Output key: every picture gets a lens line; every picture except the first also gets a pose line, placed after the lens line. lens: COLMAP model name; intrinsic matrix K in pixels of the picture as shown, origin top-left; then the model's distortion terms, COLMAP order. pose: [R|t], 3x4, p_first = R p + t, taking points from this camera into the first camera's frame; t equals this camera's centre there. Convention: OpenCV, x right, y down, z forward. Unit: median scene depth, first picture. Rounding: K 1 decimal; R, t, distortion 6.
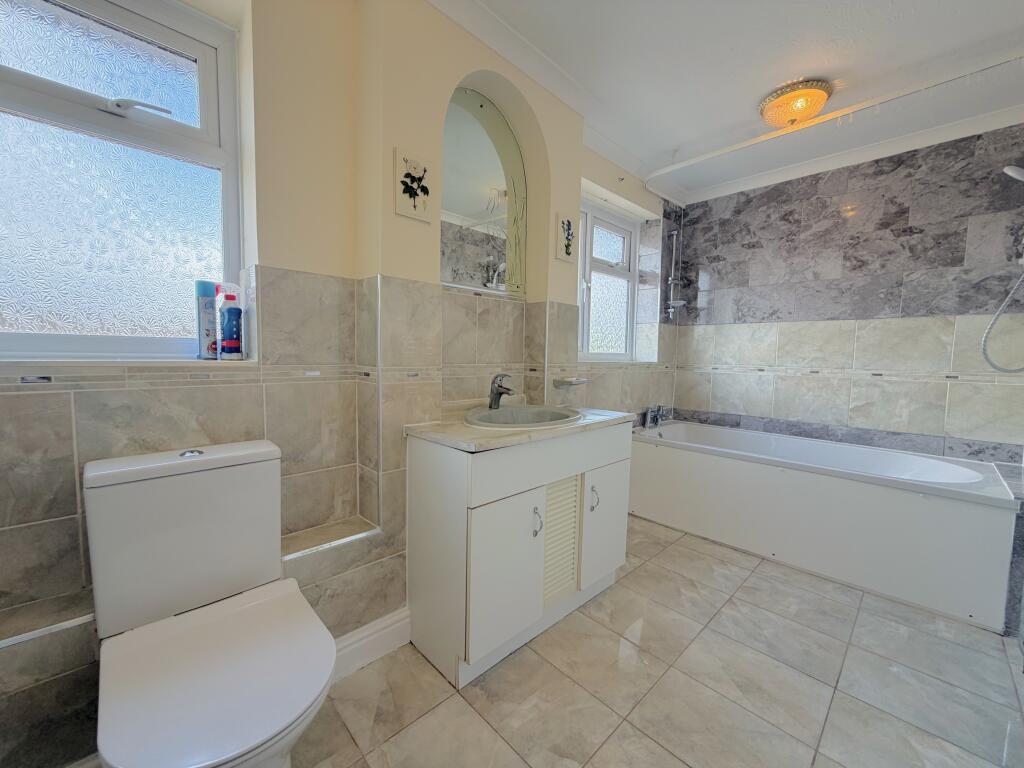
lens RADIAL K [[409.2, 0, 510.0], [0, 409.2, 384.0], [0, 0, 1]] dist [0.000649, -0.000341]
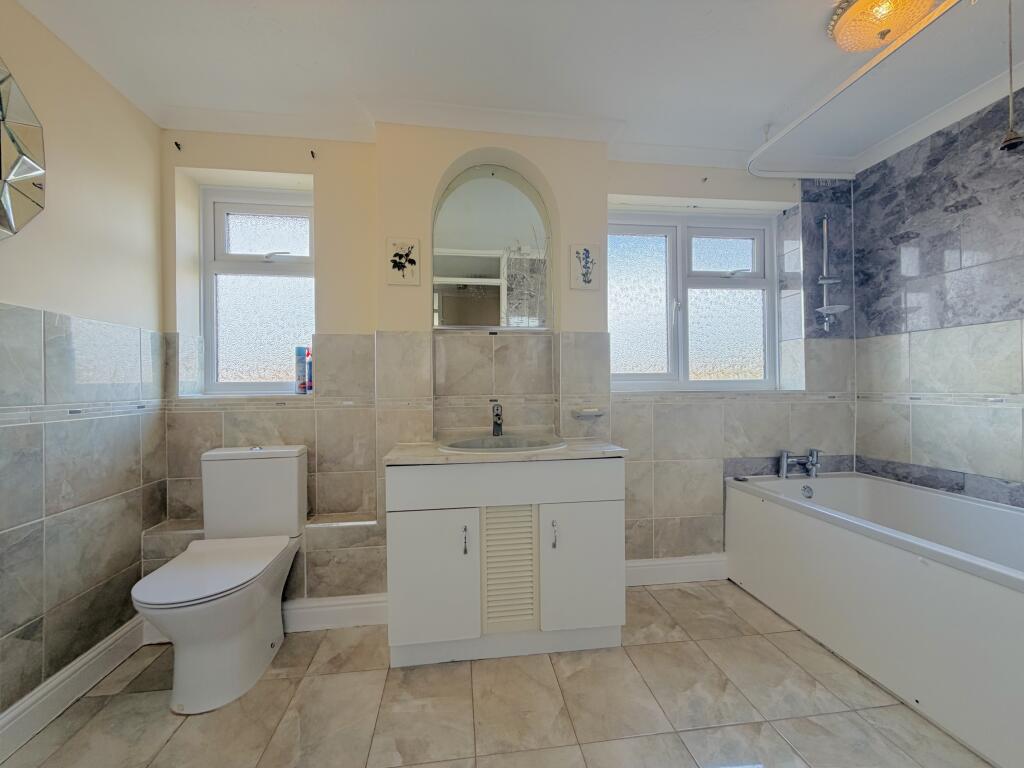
lens RADIAL K [[409.2, 0, 510.0], [0, 409.2, 384.0], [0, 0, 1]] dist [0.000649, -0.000341]
pose [[0.802997, -0.028267, -0.595313, 0.459611], [-0.020256, 0.997003, -0.074662, 0.002291], [0.595639, 0.072012, 0.800018, 0.099444]]
